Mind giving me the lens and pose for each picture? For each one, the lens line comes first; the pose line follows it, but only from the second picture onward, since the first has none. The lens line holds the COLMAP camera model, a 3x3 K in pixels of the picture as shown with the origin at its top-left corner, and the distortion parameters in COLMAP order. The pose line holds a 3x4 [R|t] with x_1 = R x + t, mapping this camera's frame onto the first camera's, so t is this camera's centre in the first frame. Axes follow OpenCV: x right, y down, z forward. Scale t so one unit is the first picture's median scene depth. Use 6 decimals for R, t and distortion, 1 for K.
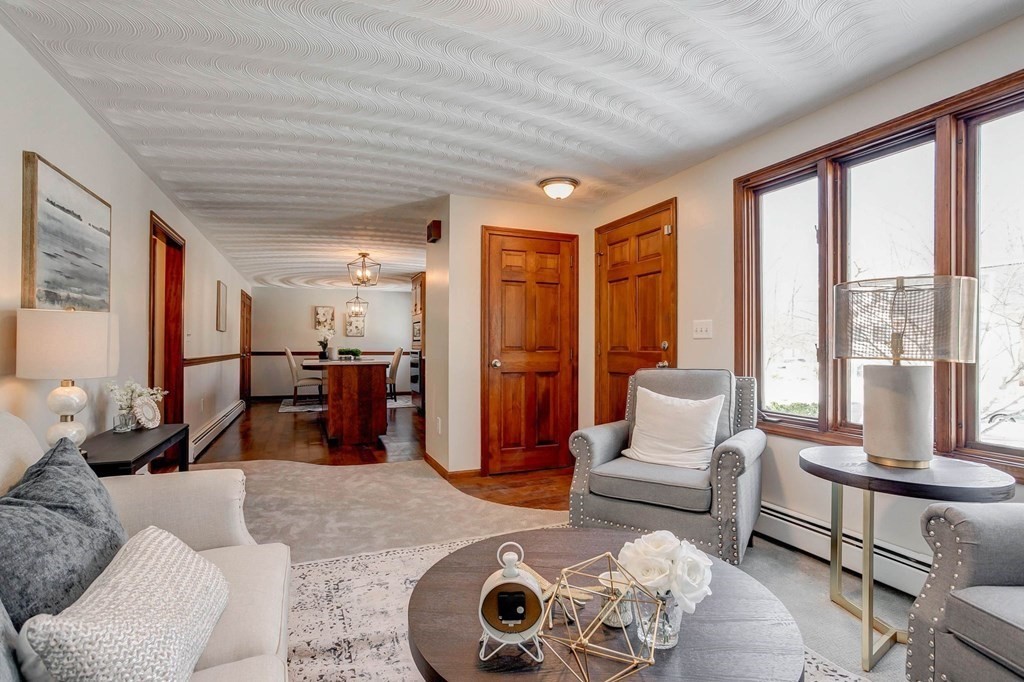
lens RADIAL K [[498.5, 0, 507.1], [0, 498.5, 344.2], [0, 0, 1]] dist [-0.053098, 0.041304]
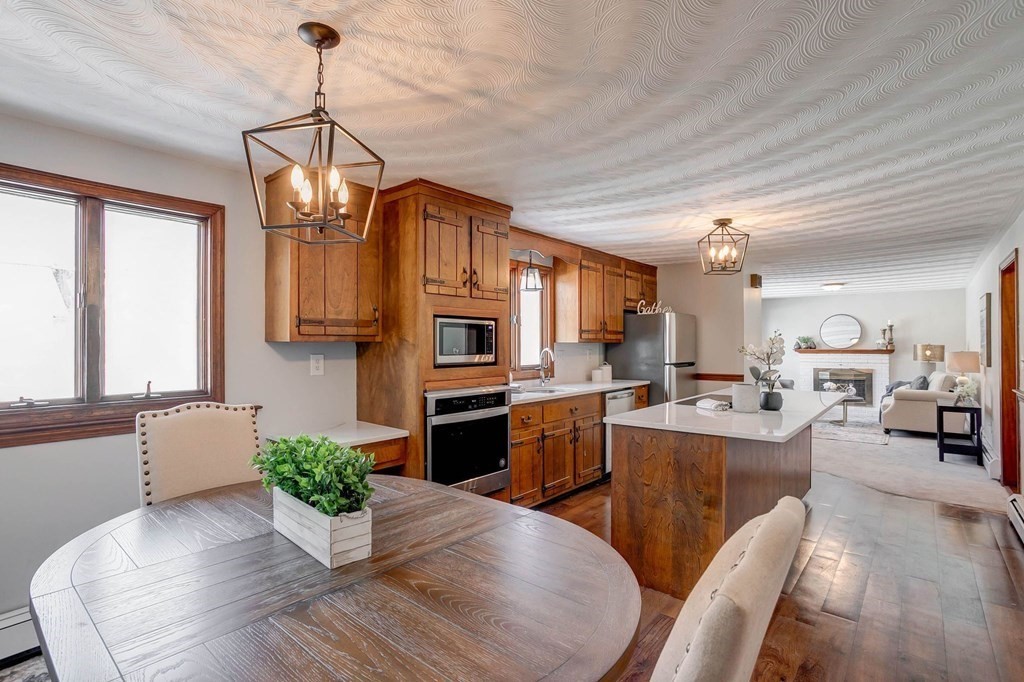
lens RADIAL K [[498.5, 0, 507.1], [0, 498.5, 344.2], [0, 0, 1]] dist [-0.053098, 0.041304]
pose [[-0.461558, -0.002337, 0.887107, -0.528253], [-0.007087, 0.999974, -0.001053, -0.022423], [-0.887082, -0.006773, -0.461562, 1.140597]]
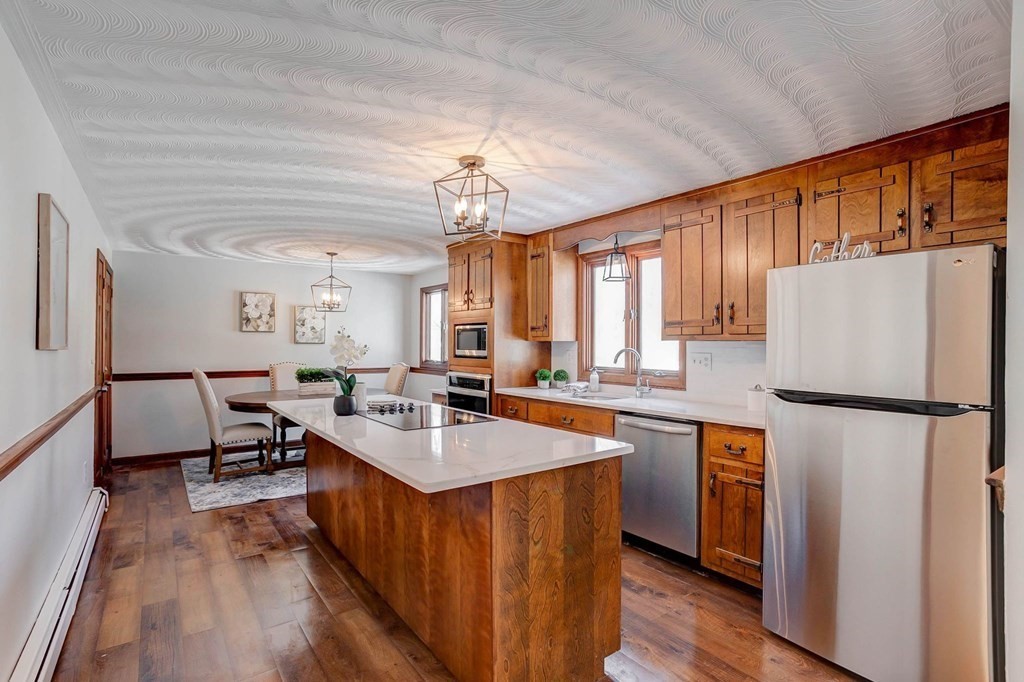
lens RADIAL K [[498.5, 0, 507.1], [0, 498.5, 344.2], [0, 0, 1]] dist [-0.053098, 0.041304]
pose [[0.971276, -0.001659, 0.237949, -0.269624], [-0.000881, 0.999944, 0.010570, -0.026643], [-0.237954, -0.010476, 0.971220, 0.451278]]
